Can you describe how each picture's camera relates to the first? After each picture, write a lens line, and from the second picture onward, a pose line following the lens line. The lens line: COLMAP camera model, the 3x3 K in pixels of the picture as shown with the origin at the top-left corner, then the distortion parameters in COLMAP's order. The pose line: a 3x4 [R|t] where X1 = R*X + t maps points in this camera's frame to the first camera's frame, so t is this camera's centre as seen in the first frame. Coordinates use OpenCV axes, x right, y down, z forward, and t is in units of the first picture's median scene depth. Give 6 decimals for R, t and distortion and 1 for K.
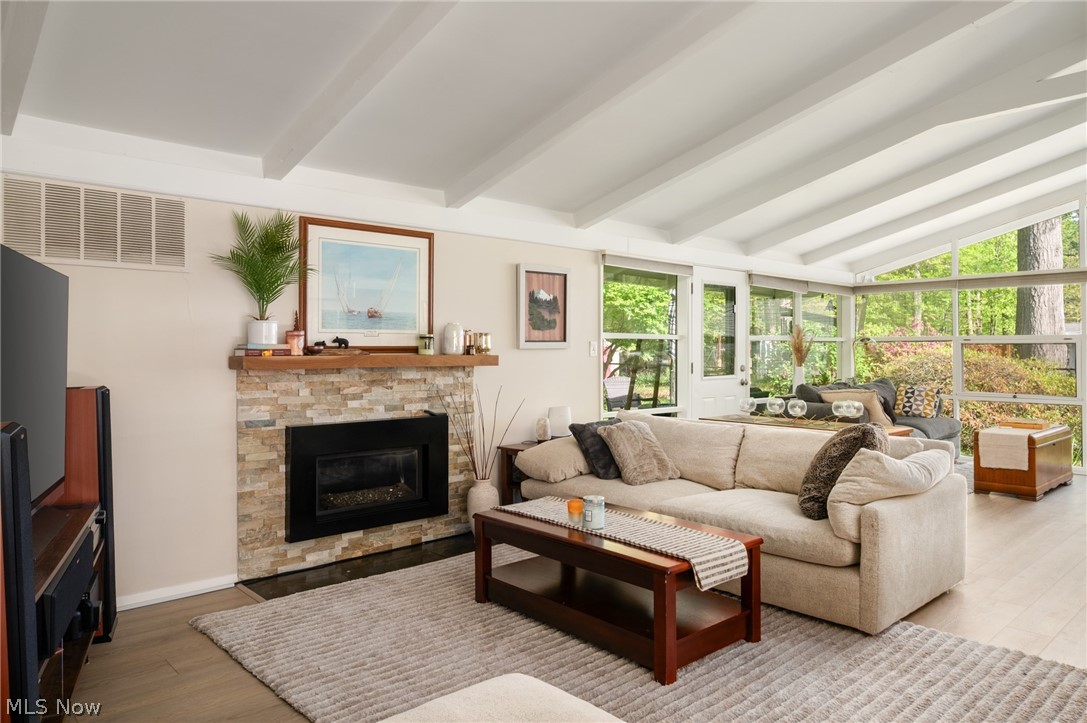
lens RADIAL K [[704.2, 0, 546.2], [0, 704.2, 343.6], [0, 0, 1]] dist [-0.007300, -0.000780]
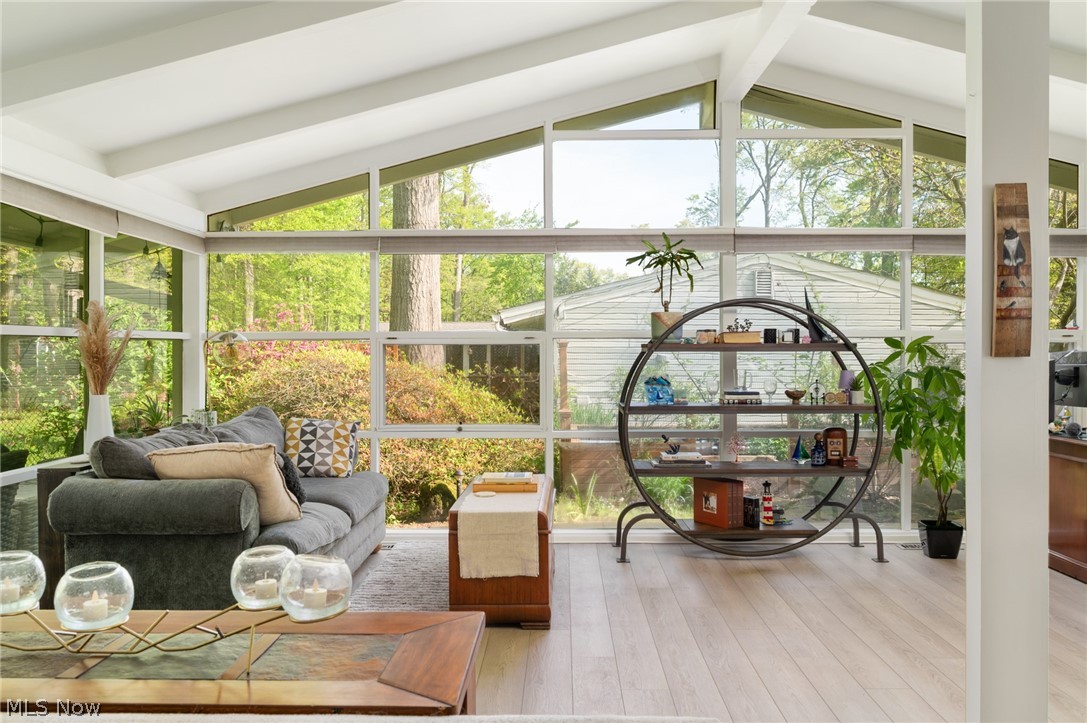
lens RADIAL K [[880.6, 0, 543.5], [0, 880.6, 361.5], [0, 0, 1]] dist [-0.009613, -0.007533]
pose [[0.685164, -0.010190, 0.728317, 0.084673], [-0.005487, 0.999802, 0.019151, -0.000535], [-0.728368, -0.017118, 0.684972, 0.237727]]
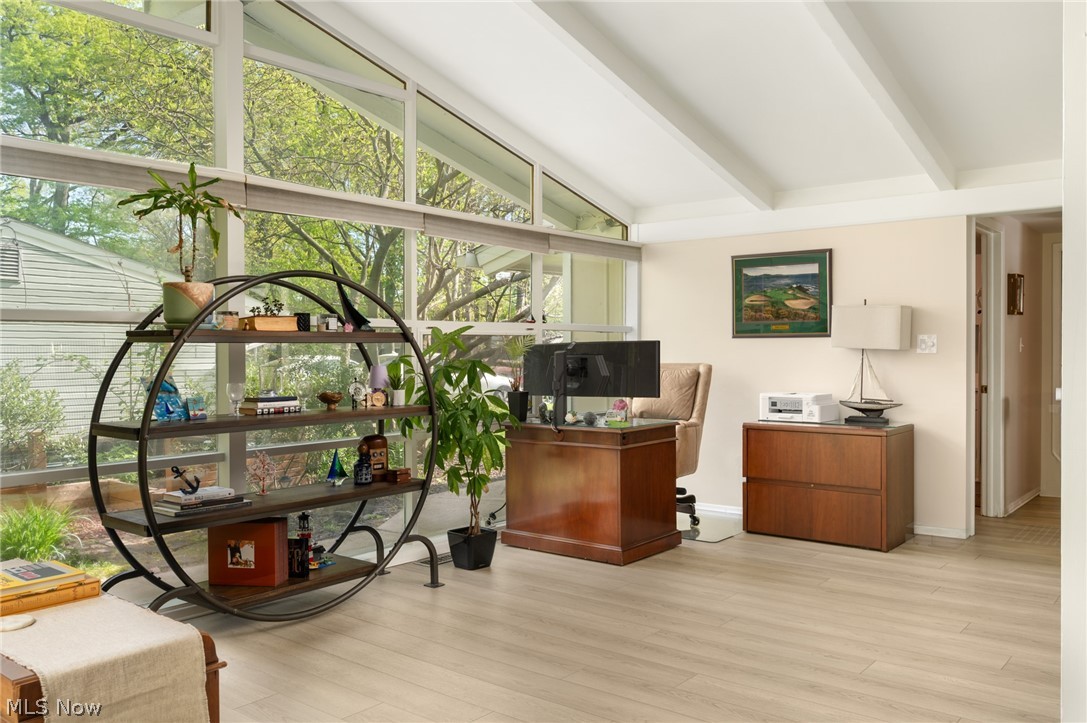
lens RADIAL K [[880.6, 0, 543.5], [0, 880.6, 361.5], [0, 0, 1]] dist [-0.009613, -0.007533]
pose [[-0.155461, -0.014804, 0.987731, 0.136097], [-0.005463, 0.999885, 0.014126, 0.004220], [-0.987827, -0.003200, -0.155524, 0.417555]]
